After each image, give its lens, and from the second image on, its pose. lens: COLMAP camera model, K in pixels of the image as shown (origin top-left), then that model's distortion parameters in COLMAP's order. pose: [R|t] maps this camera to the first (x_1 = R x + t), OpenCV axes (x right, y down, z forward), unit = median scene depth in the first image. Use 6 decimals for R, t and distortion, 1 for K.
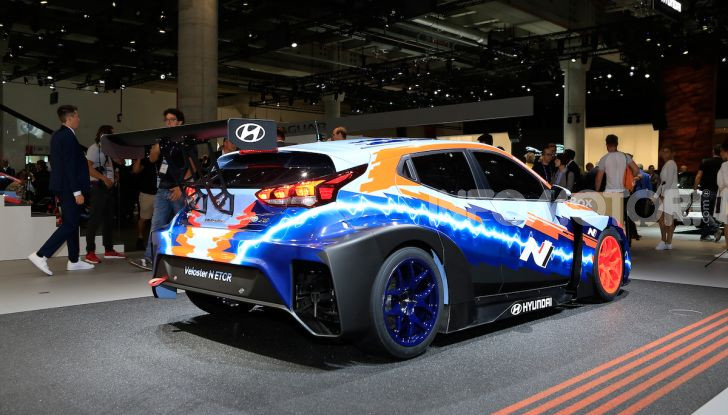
lens RADIAL K [[643.7, 0, 361.9], [0, 643.7, 207.4], [0, 0, 1]] dist [-0.056898, 0.002308]
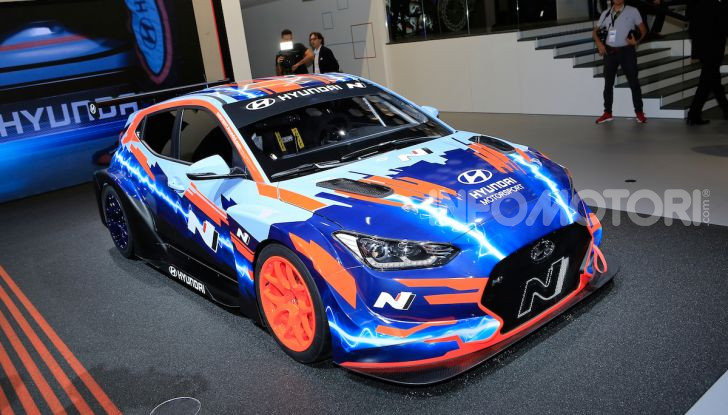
lens RADIAL K [[624.5, 0, 363.0], [0, 624.5, 206.5], [0, 0, 1]] dist [-0.062954, 0.055459]
pose [[-0.113460, 0.274367, -0.954908, 1.081888], [0.092896, 0.959834, 0.264745, -0.168356], [0.989190, -0.058670, -0.134390, 1.382505]]
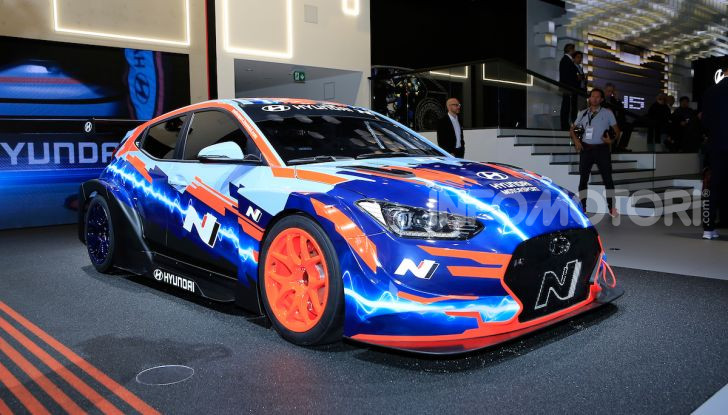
lens RADIAL K [[624.5, 0, 365.0], [0, 624.5, 204.3], [0, 0, 1]] dist [-0.062954, 0.055459]
pose [[-0.056374, 0.071901, -0.995817, 1.107350], [-0.012242, 0.997279, 0.072699, -0.019235], [0.998335, 0.016290, -0.055340, 1.308671]]
